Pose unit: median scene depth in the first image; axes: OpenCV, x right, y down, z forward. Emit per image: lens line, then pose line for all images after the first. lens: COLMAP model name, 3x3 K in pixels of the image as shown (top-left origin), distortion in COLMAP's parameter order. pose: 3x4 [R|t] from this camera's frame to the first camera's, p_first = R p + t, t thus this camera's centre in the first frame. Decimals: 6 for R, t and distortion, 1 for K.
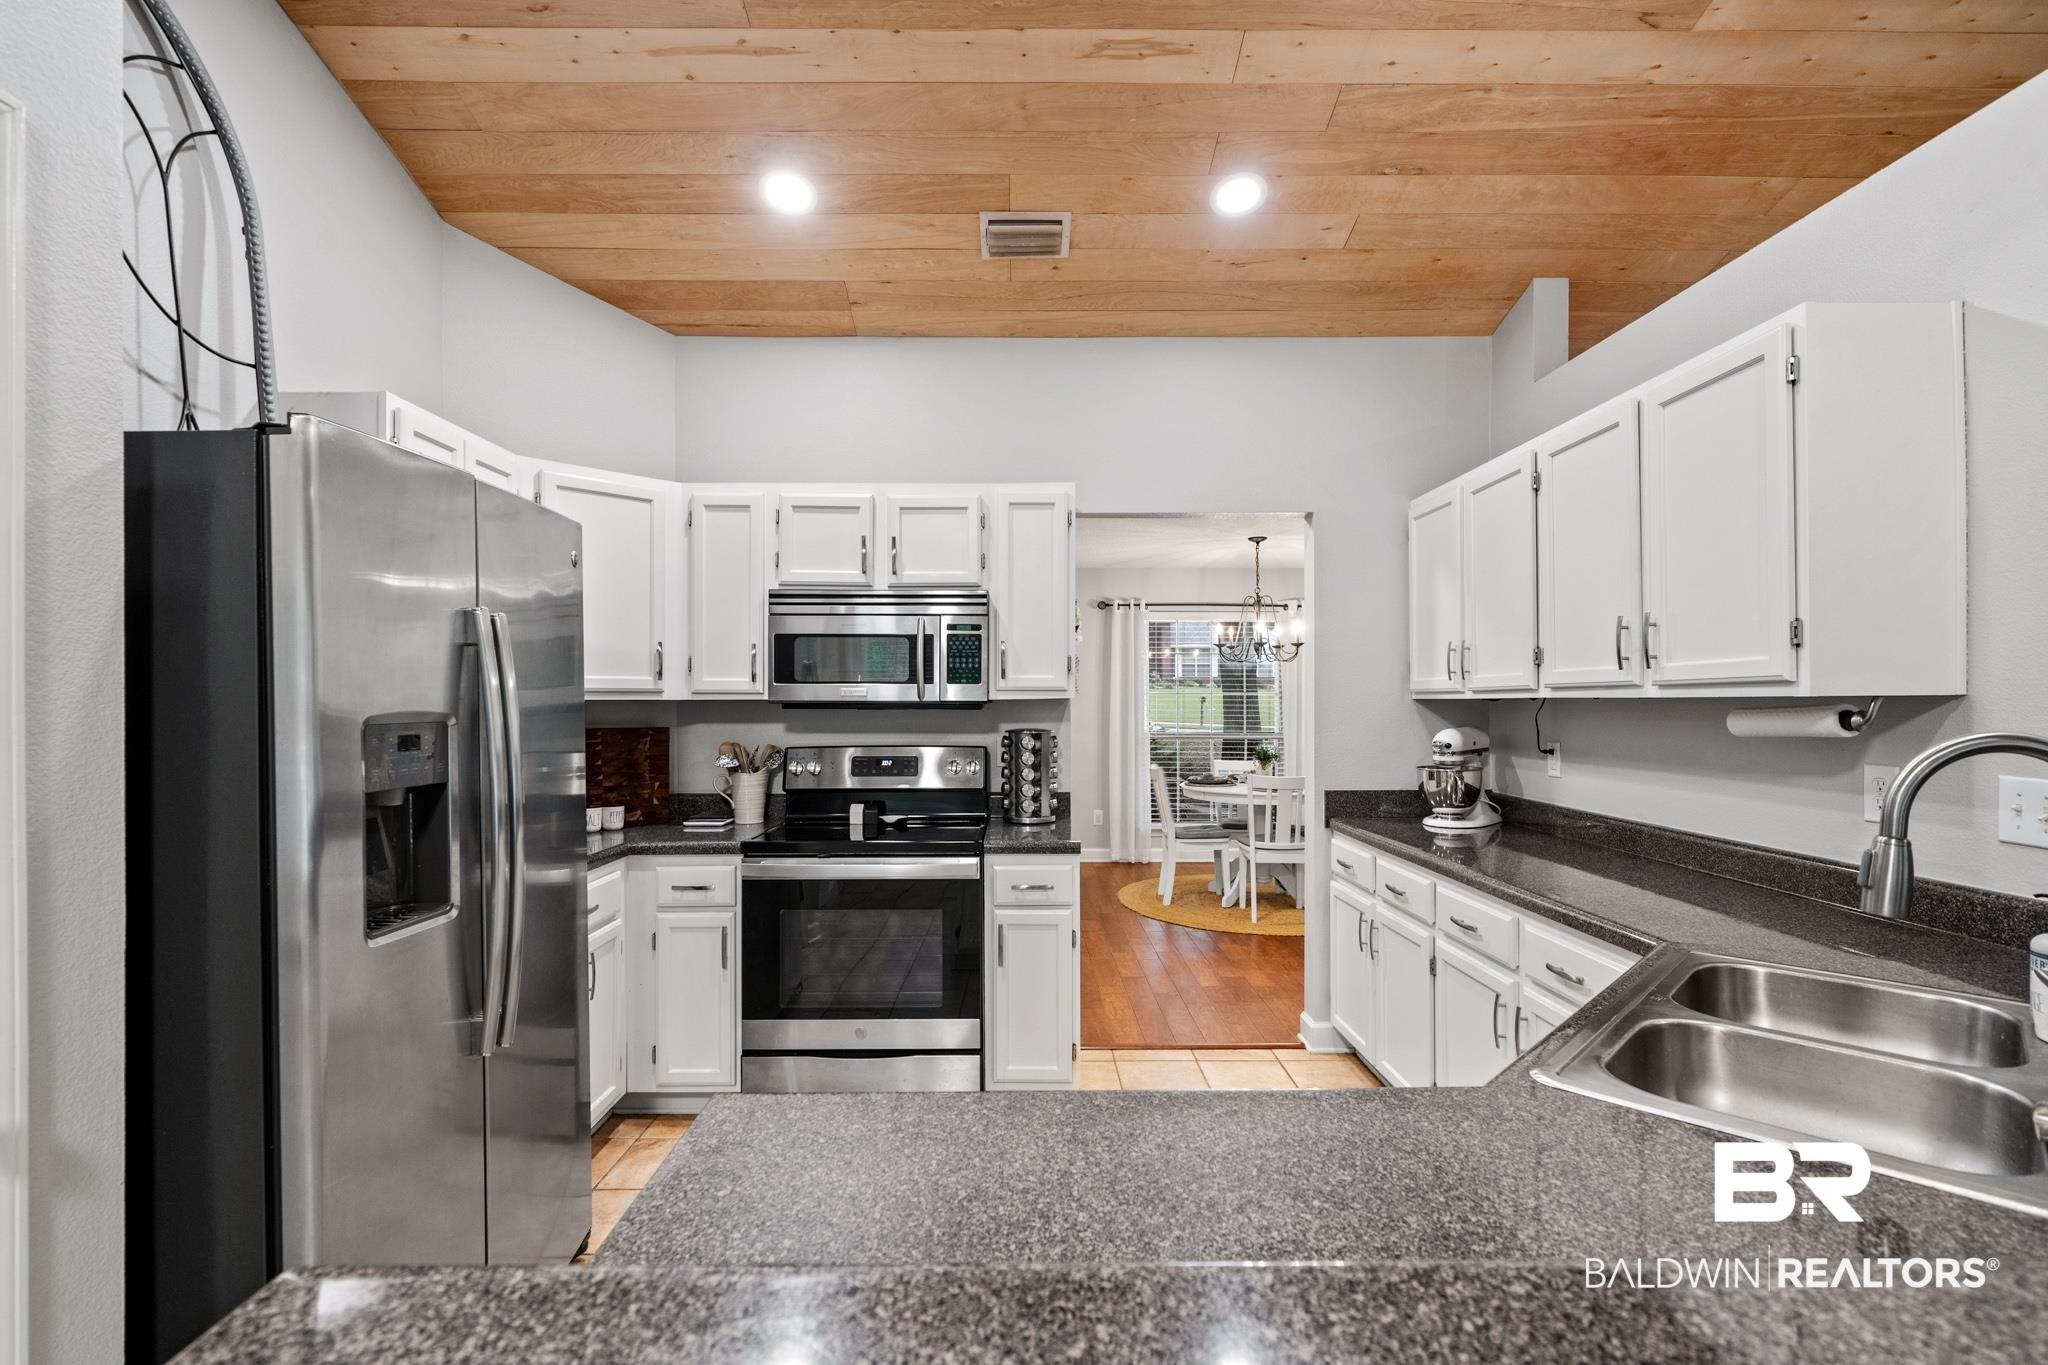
lens RADIAL K [[949.1, 0, 1018.3], [0, 949.1, 698.2], [0, 0, 1]] dist [0.000367, 0.000869]
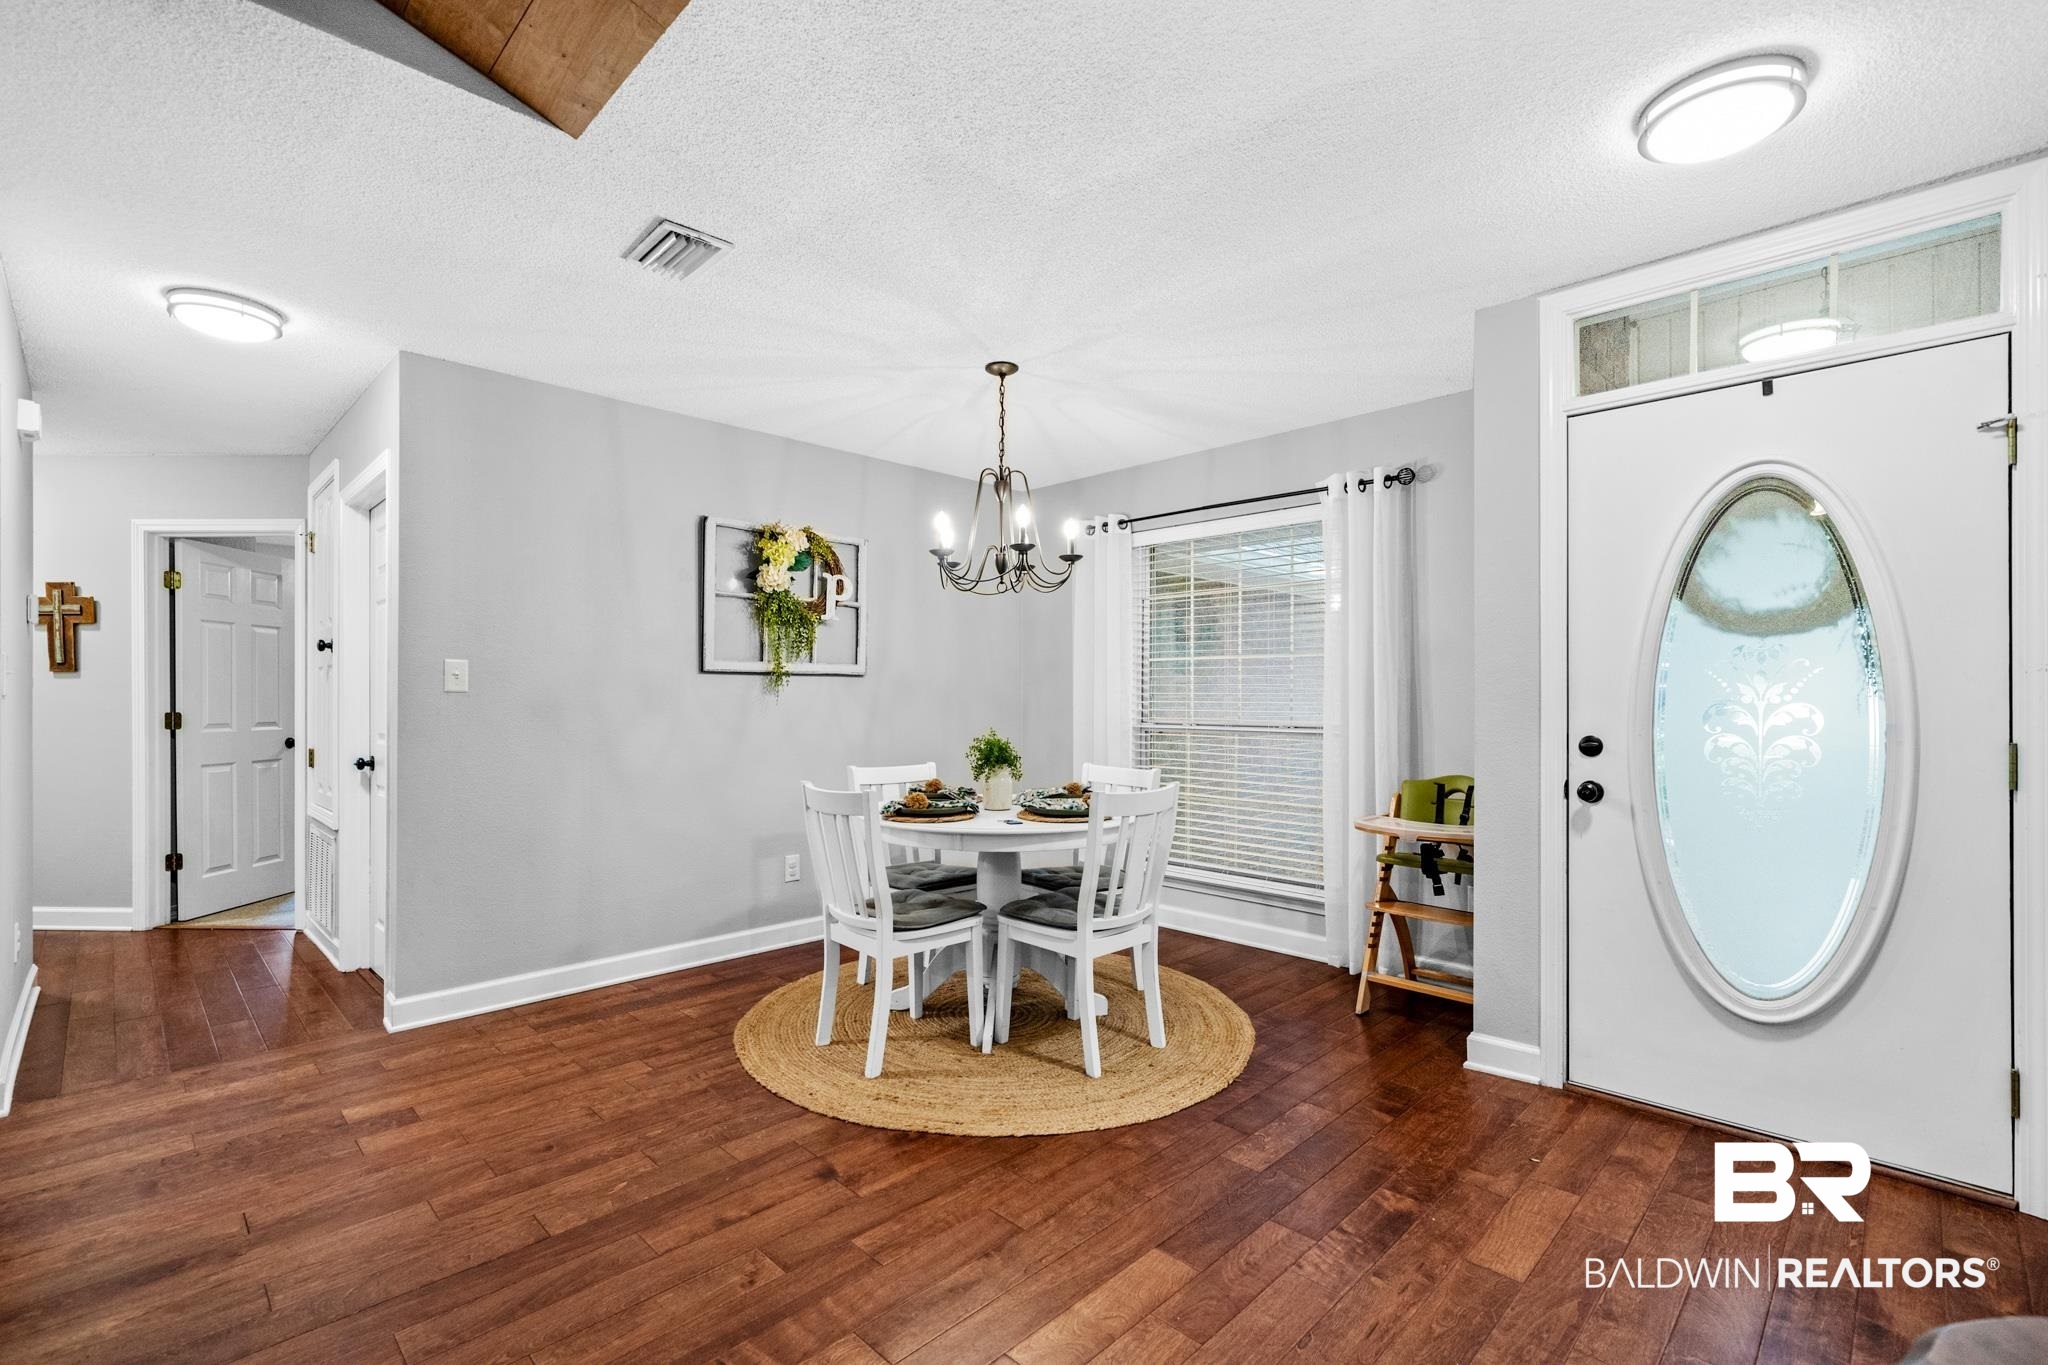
lens RADIAL K [[910.4, 0, 1007.5], [0, 910.4, 692.8], [0, 0, 1]] dist [-0.001638, -0.000148]
pose [[0.698078, -0.003030, -0.716016, 1.242539], [-0.000620, 0.999988, -0.004837, 0.050697], [0.716022, 0.003820, 0.698067, 1.220012]]
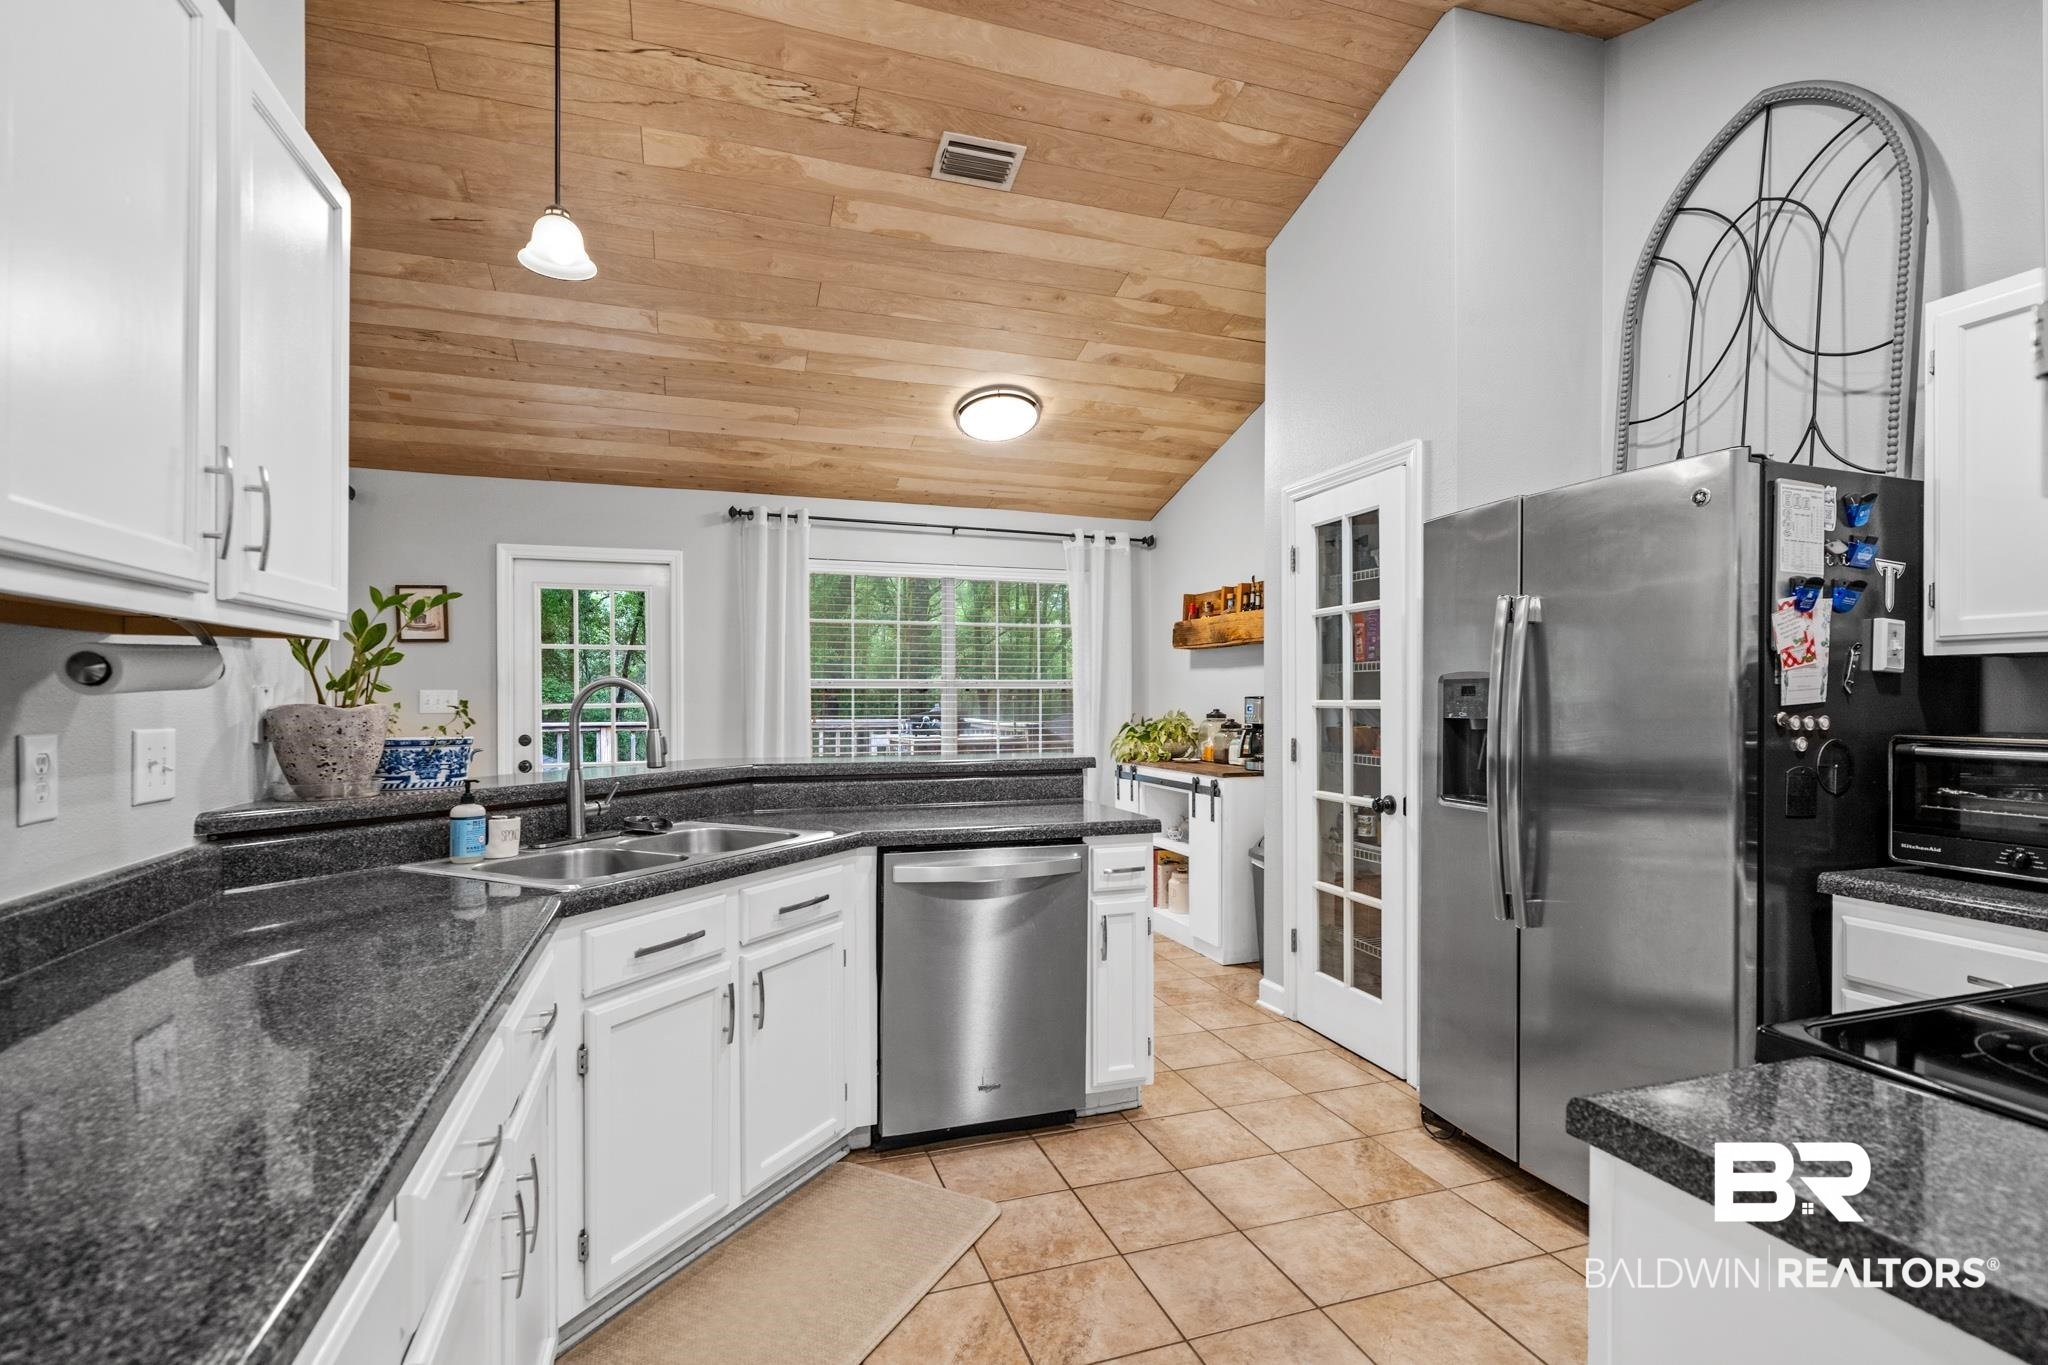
lens RADIAL K [[949.1, 0, 1018.3], [0, 949.1, 698.2], [0, 0, 1]] dist [0.000367, 0.000869]
pose [[-0.948819, 0.001419, -0.315818, 0.290396], [-0.000148, 0.999988, 0.004938, 0.025719], [0.315821, 0.004732, -0.948807, 1.120703]]
